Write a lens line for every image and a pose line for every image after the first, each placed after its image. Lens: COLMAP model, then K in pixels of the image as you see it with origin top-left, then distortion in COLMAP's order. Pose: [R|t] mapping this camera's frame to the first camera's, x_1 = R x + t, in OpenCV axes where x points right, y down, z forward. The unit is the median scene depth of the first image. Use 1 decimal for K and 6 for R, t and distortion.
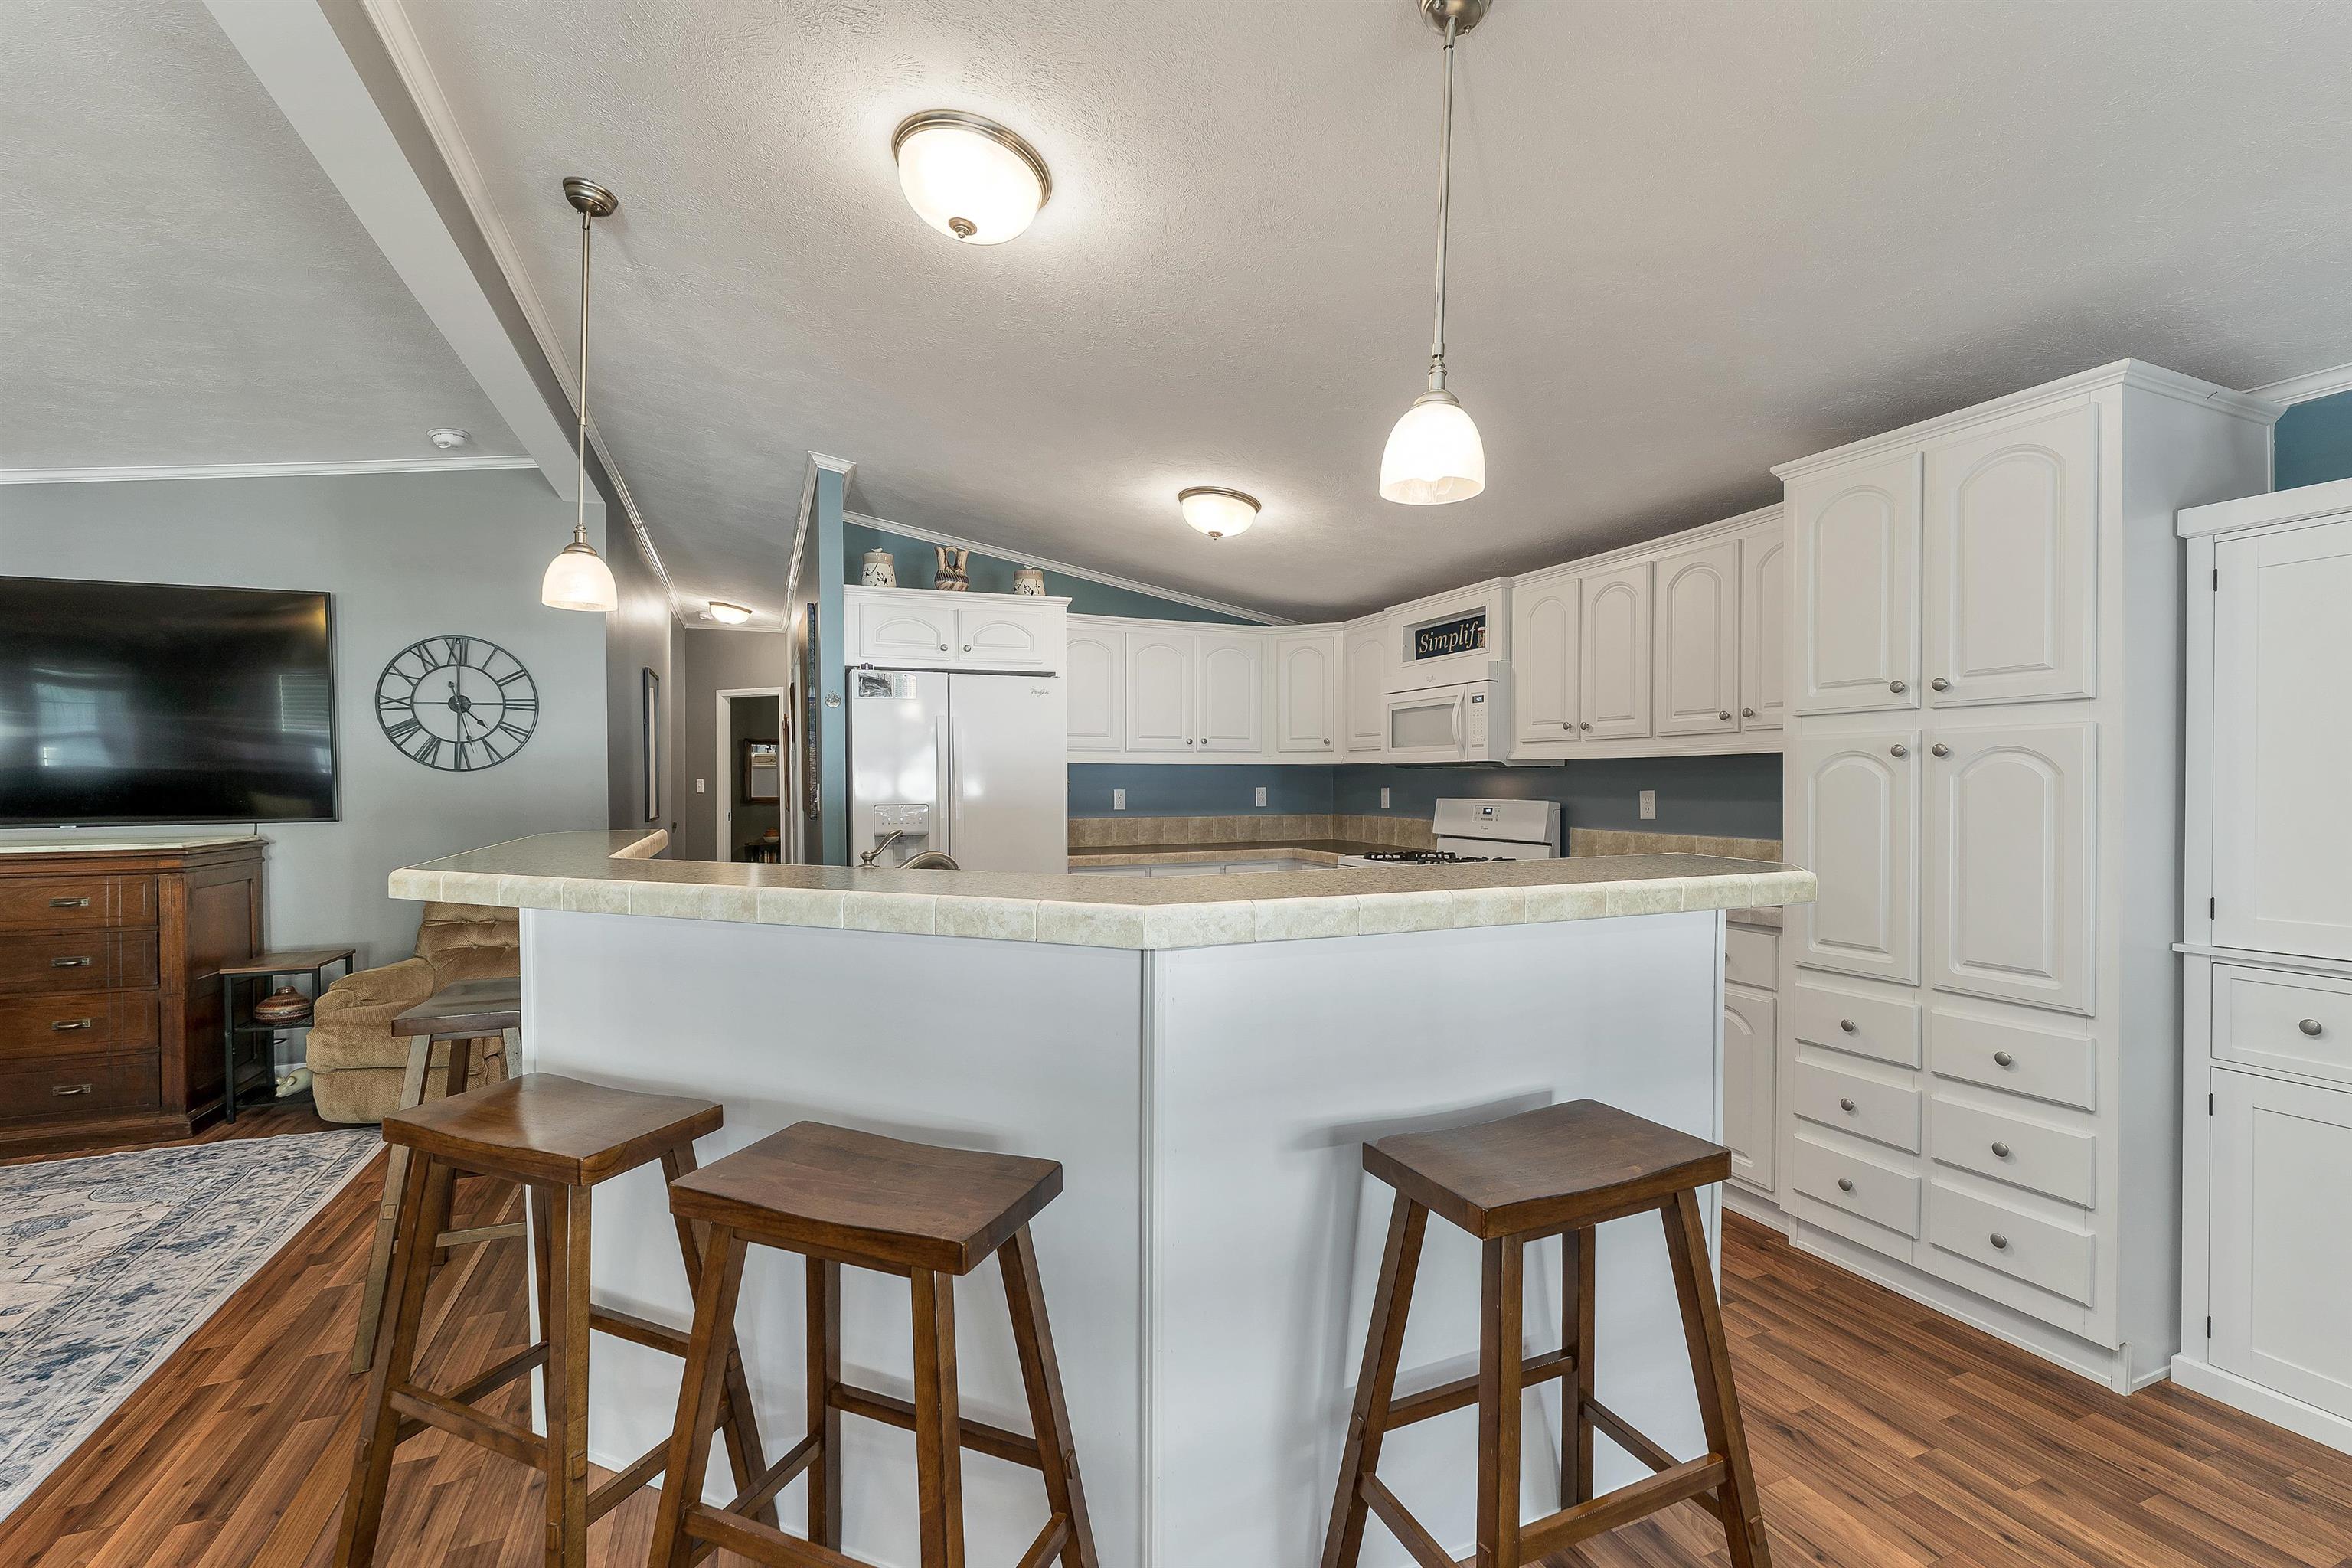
lens RADIAL K [[986.5, 0, 1162.9], [0, 986.5, 791.7], [0, 0, 1]] dist [0.002074, -0.000577]
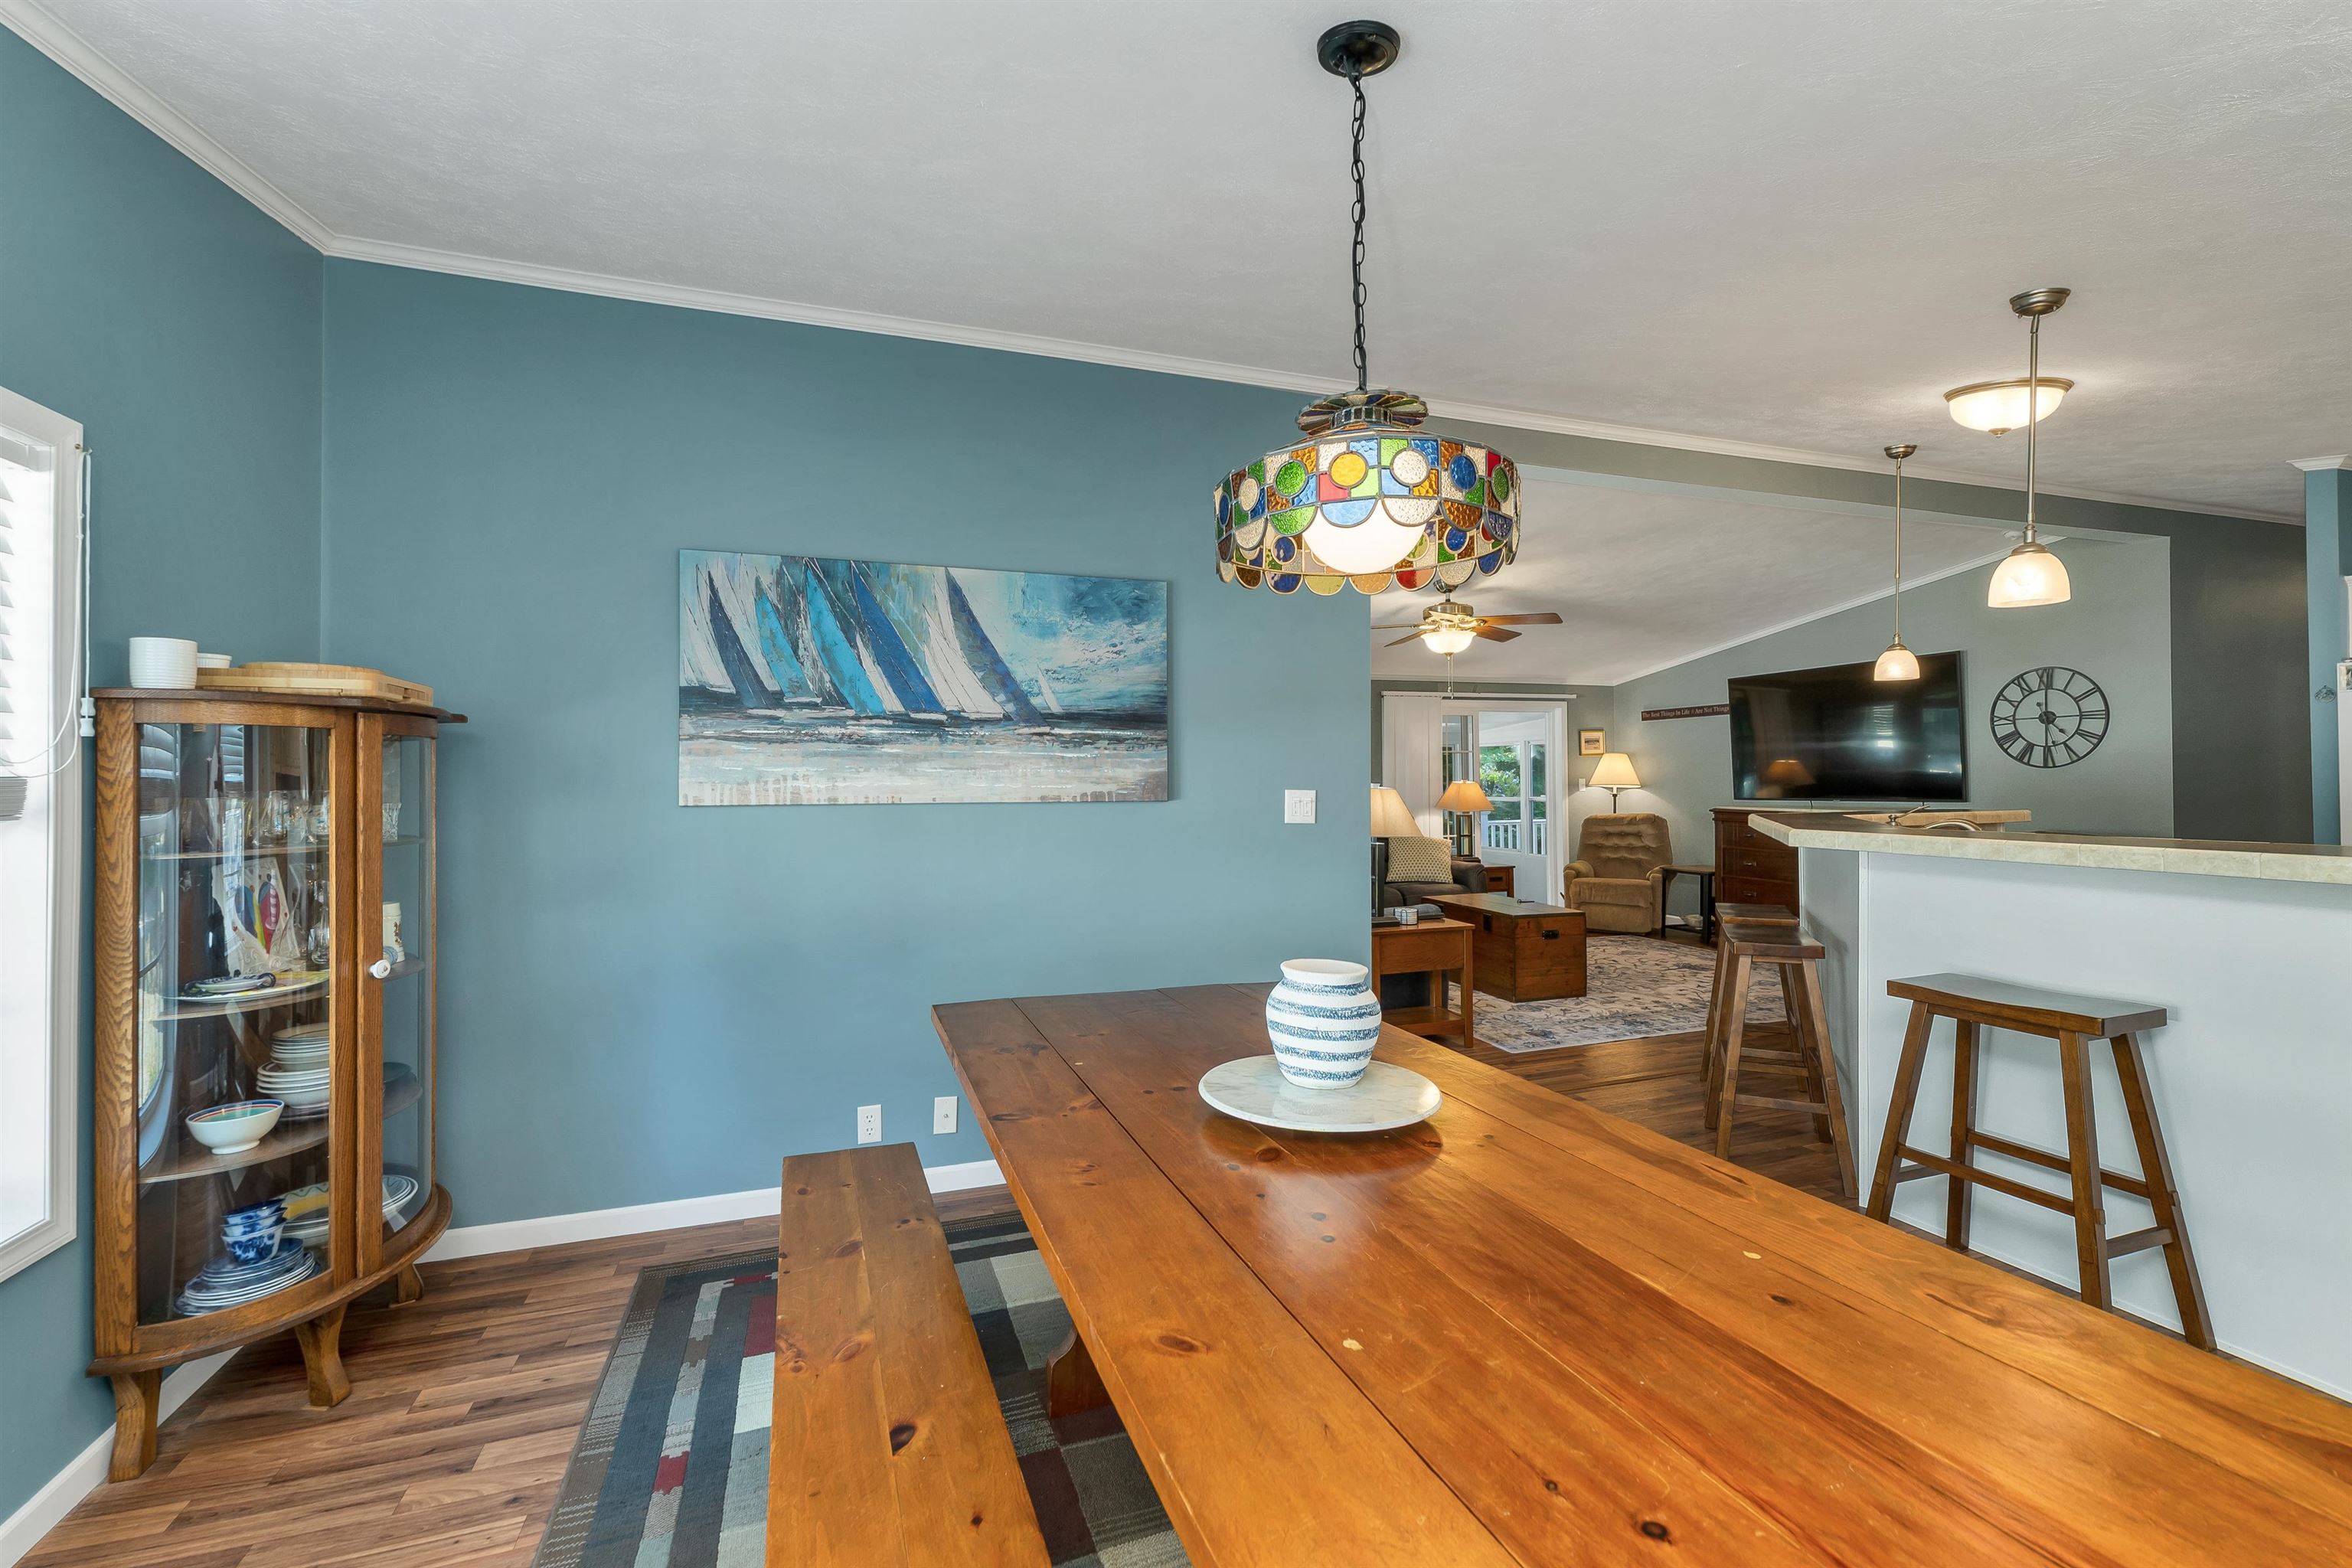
lens RADIAL K [[991.2, 0, 1173.6], [0, 991.2, 771.7], [0, 0, 1]] dist [-0.001545, 0.006186]
pose [[-0.048394, -0.004789, -0.998817, 0.832191], [-0.006288, 0.999970, -0.004490, -0.002174], [0.998809, 0.006063, -0.048423, -0.145593]]
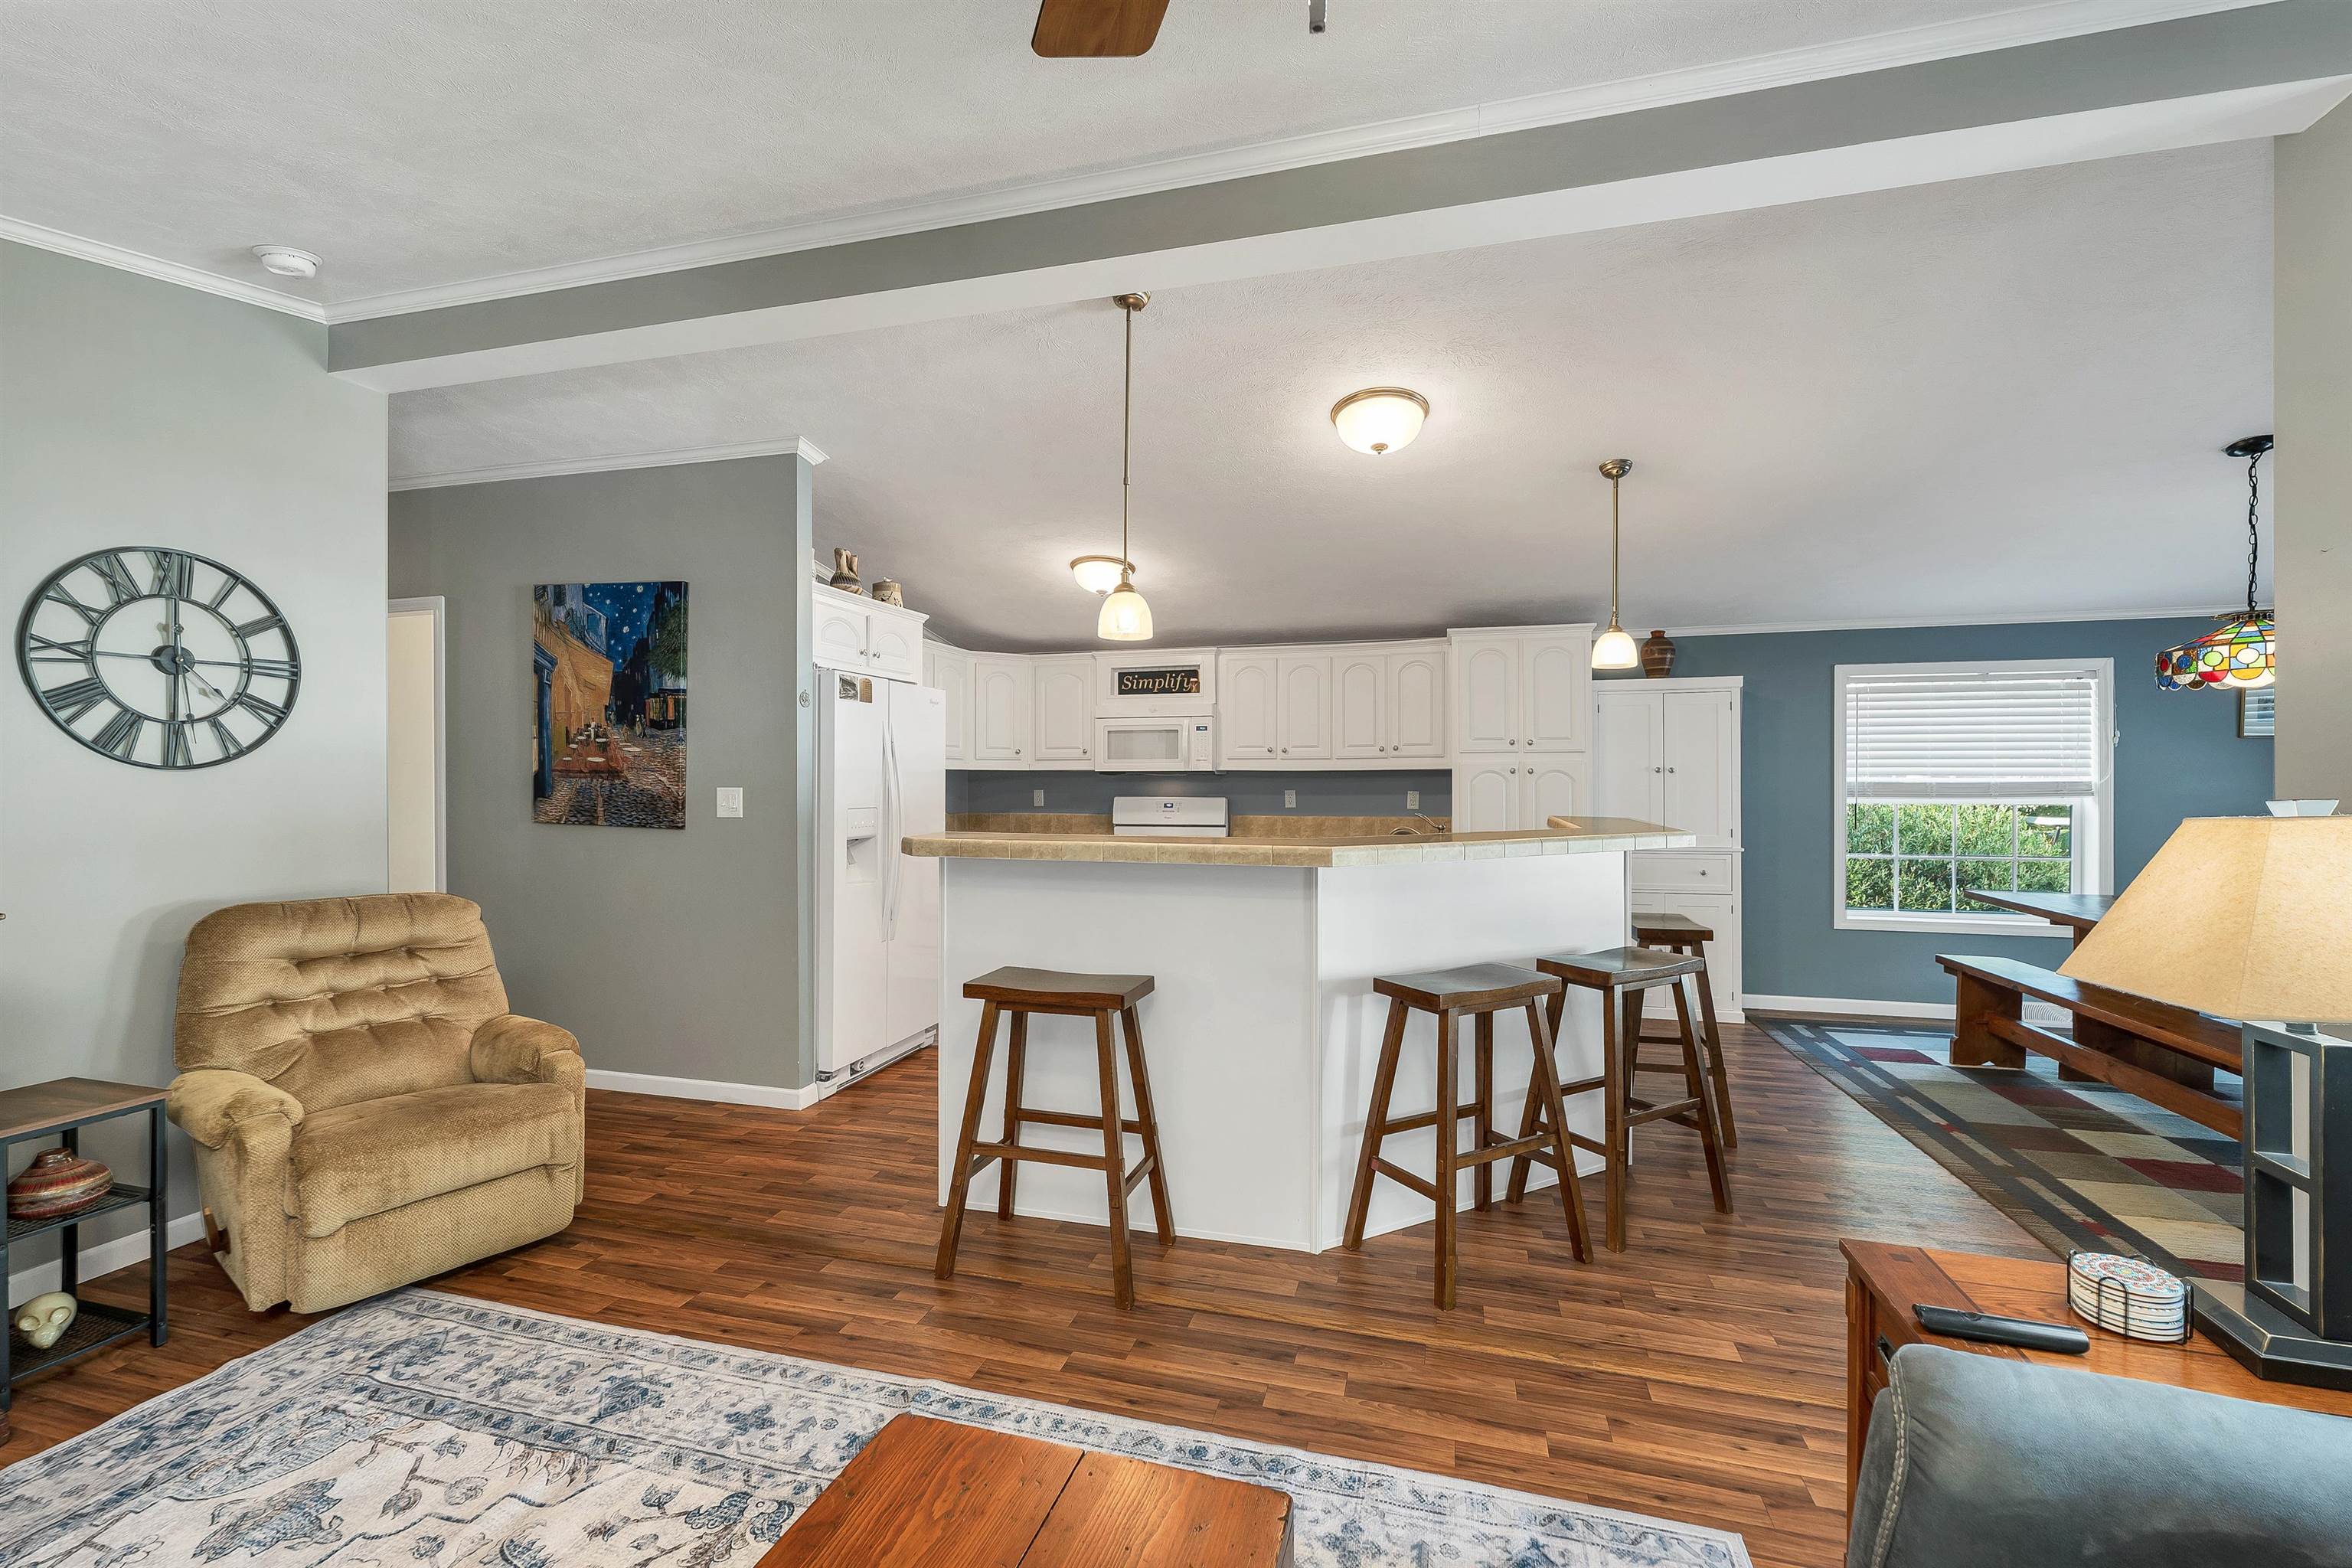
lens RADIAL K [[993.6, 0, 1170.3], [0, 993.6, 786.0], [0, 0, 1]] dist [0.000966, -0.000134]
pose [[0.614070, -0.001511, 0.789250, -0.981552], [0.009007, 0.999946, -0.005093, -0.001623], [-0.789200, 0.010236, 0.614051, 0.150777]]
